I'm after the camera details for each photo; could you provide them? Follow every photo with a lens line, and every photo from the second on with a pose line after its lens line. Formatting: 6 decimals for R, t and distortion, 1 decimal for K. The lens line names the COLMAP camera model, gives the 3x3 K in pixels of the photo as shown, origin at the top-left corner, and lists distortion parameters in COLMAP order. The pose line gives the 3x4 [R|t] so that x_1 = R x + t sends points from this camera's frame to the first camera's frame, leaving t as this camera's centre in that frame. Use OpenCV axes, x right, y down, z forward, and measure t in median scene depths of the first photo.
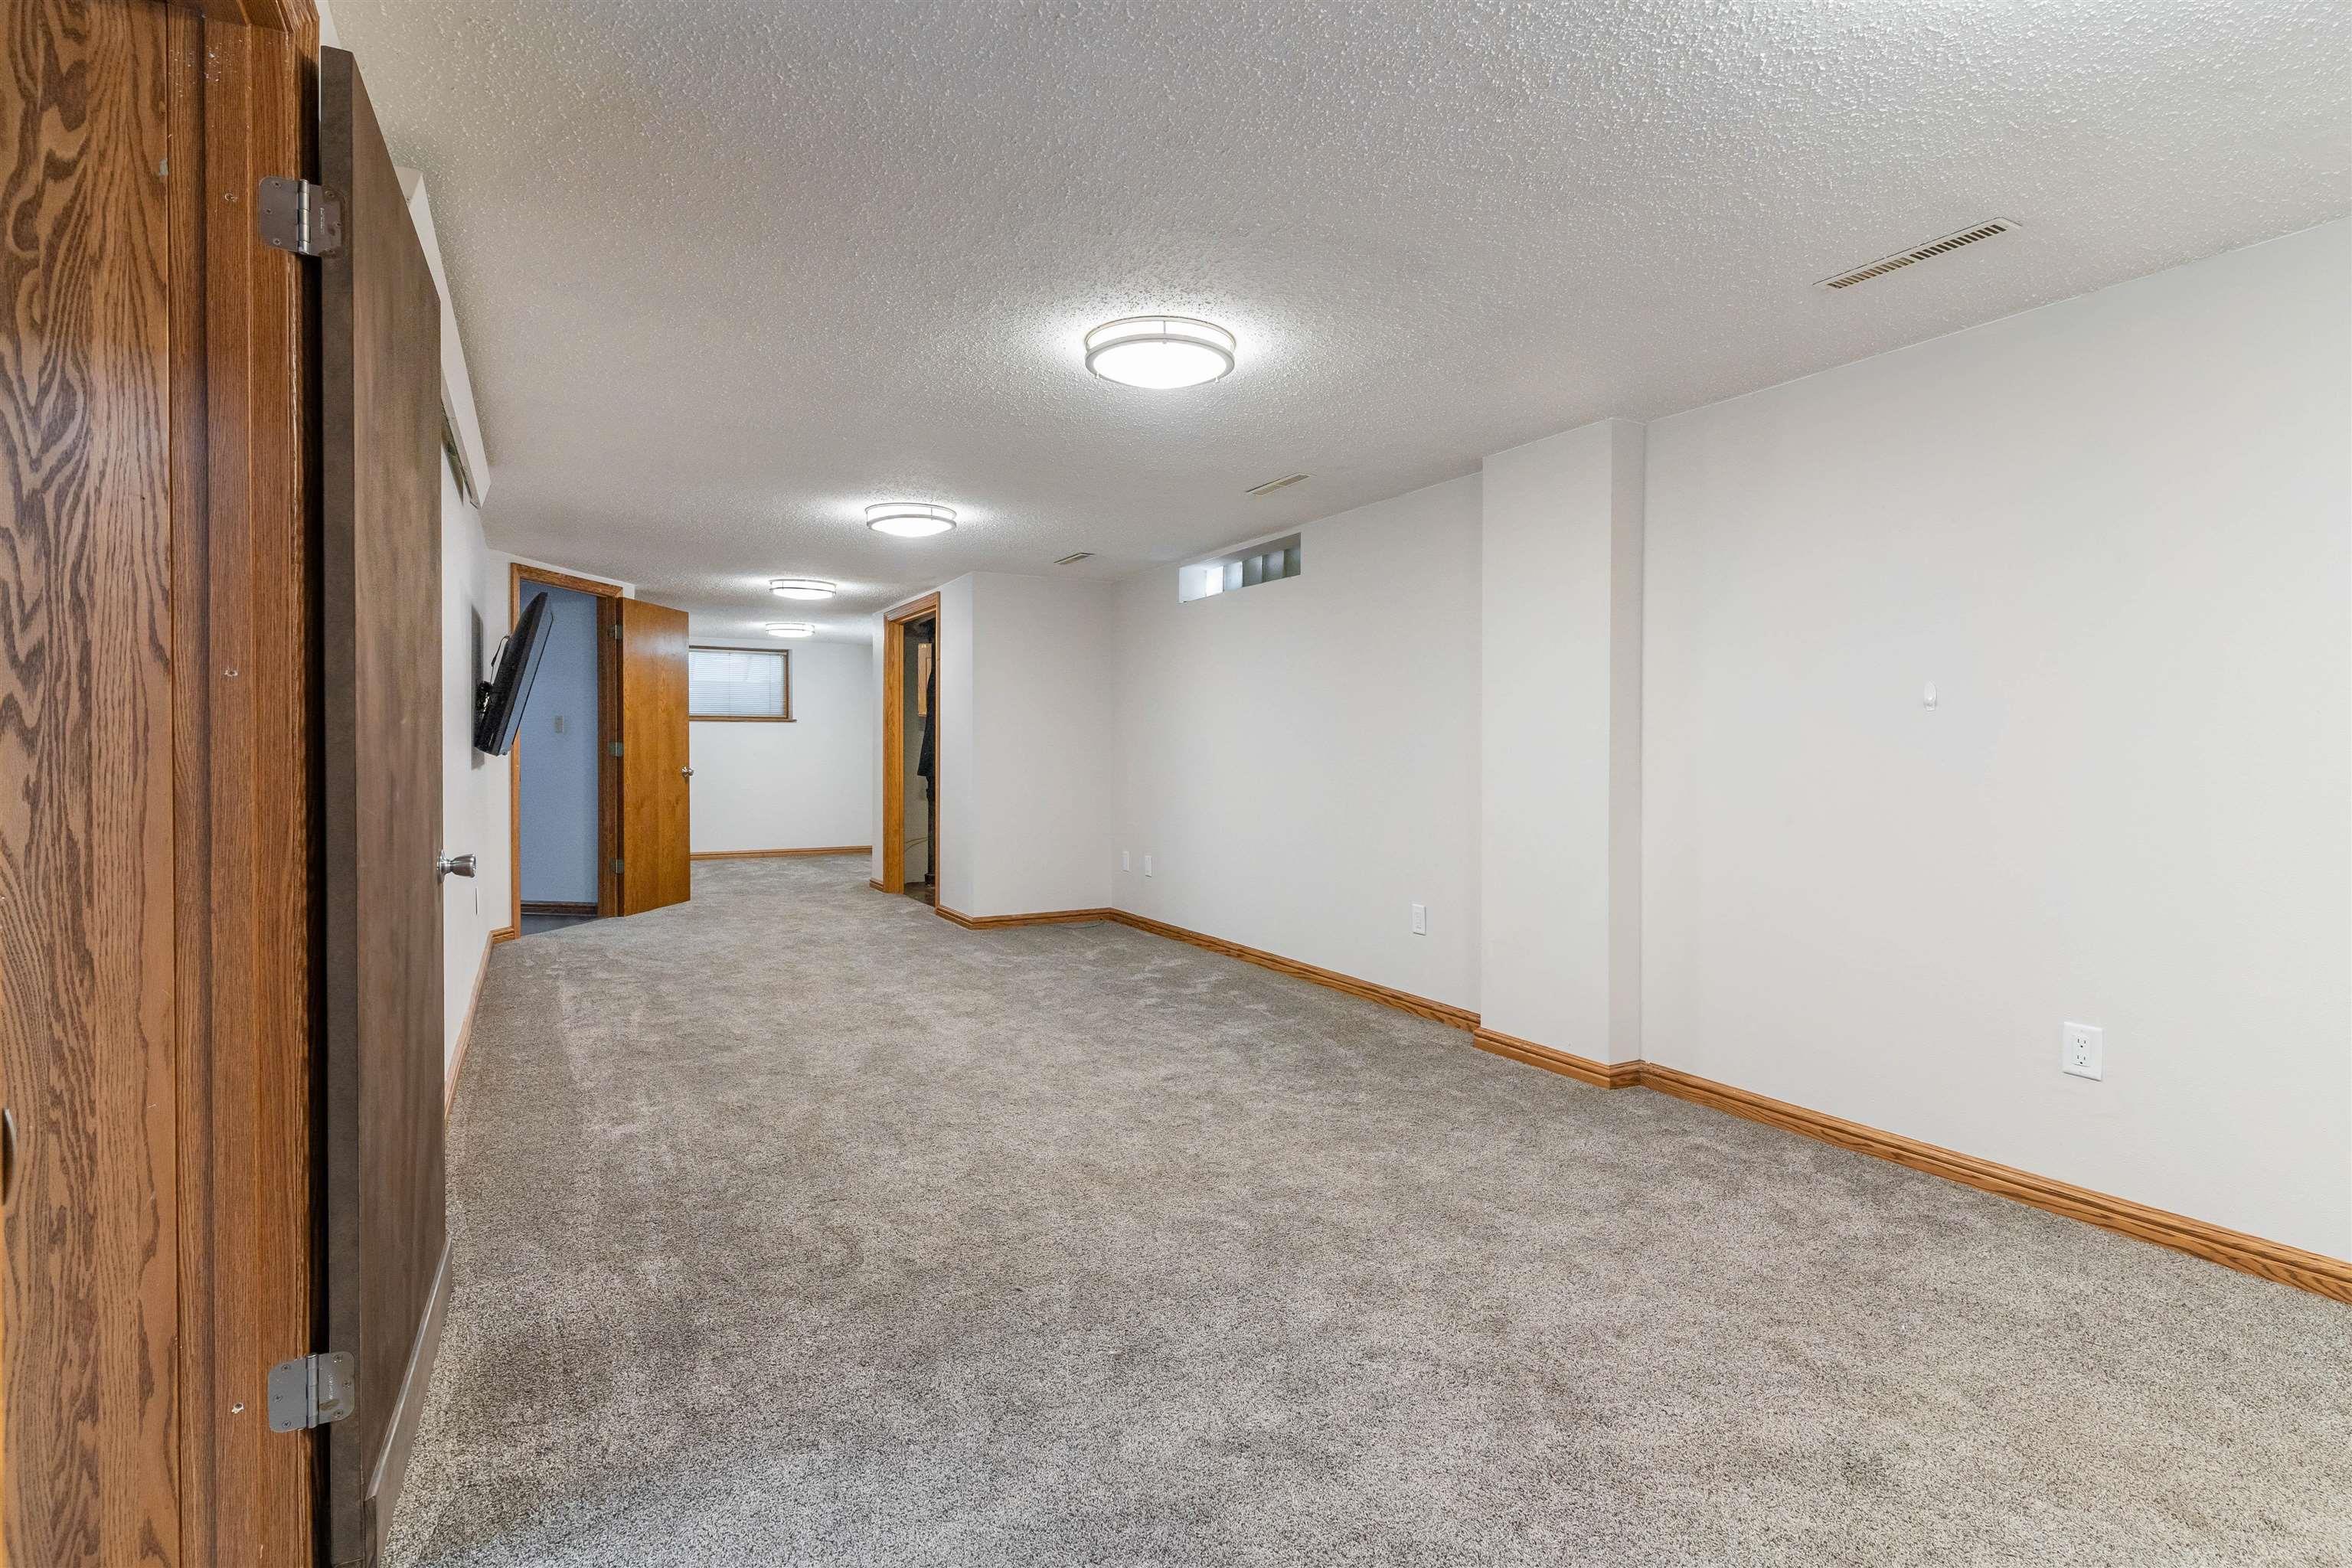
lens RADIAL K [[1161.6, 0, 1176.0], [0, 1161.6, 784.0], [0, 0, 1]] dist [0.000644, 0.000153]
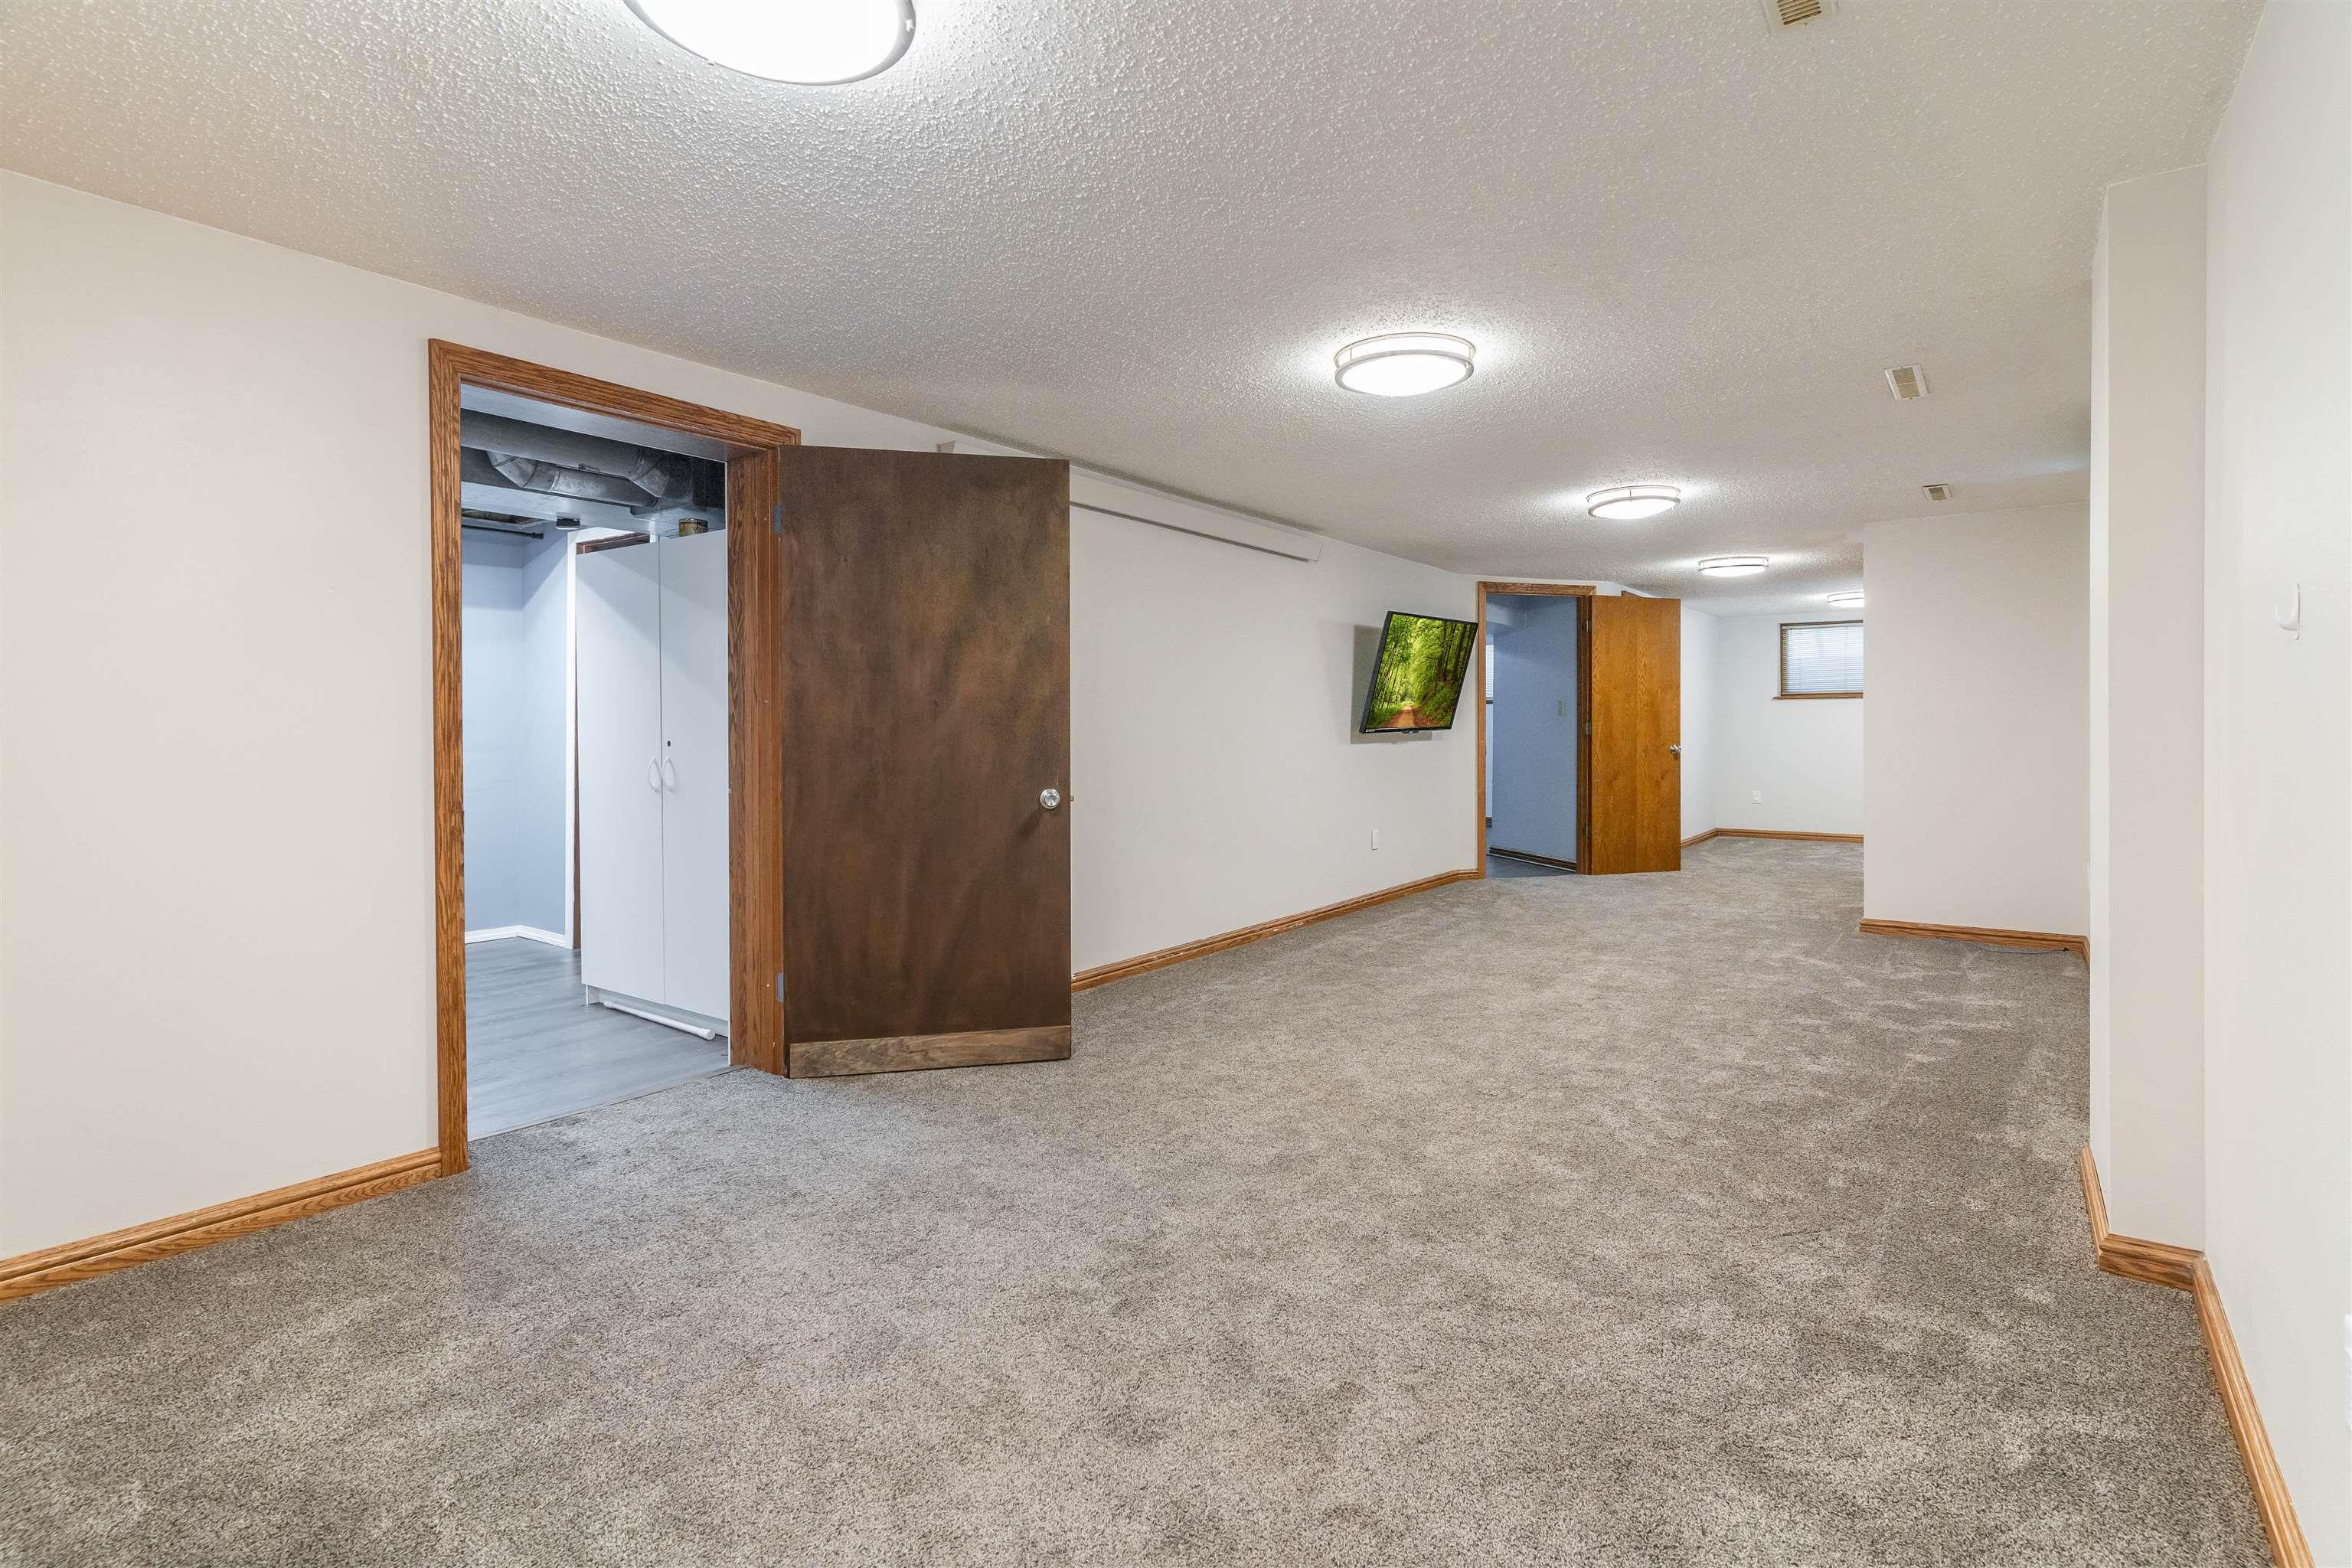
lens RADIAL K [[1167.3, 0, 1185.6], [0, 1167.3, 744.4], [0, 0, 1]] dist [0.002723, 0.000309]
pose [[0.423006, 0.011855, -0.906049, 0.780043], [-0.025995, 0.999662, 0.000944, -0.009407], [0.905754, 0.023153, 0.423171, 0.296665]]
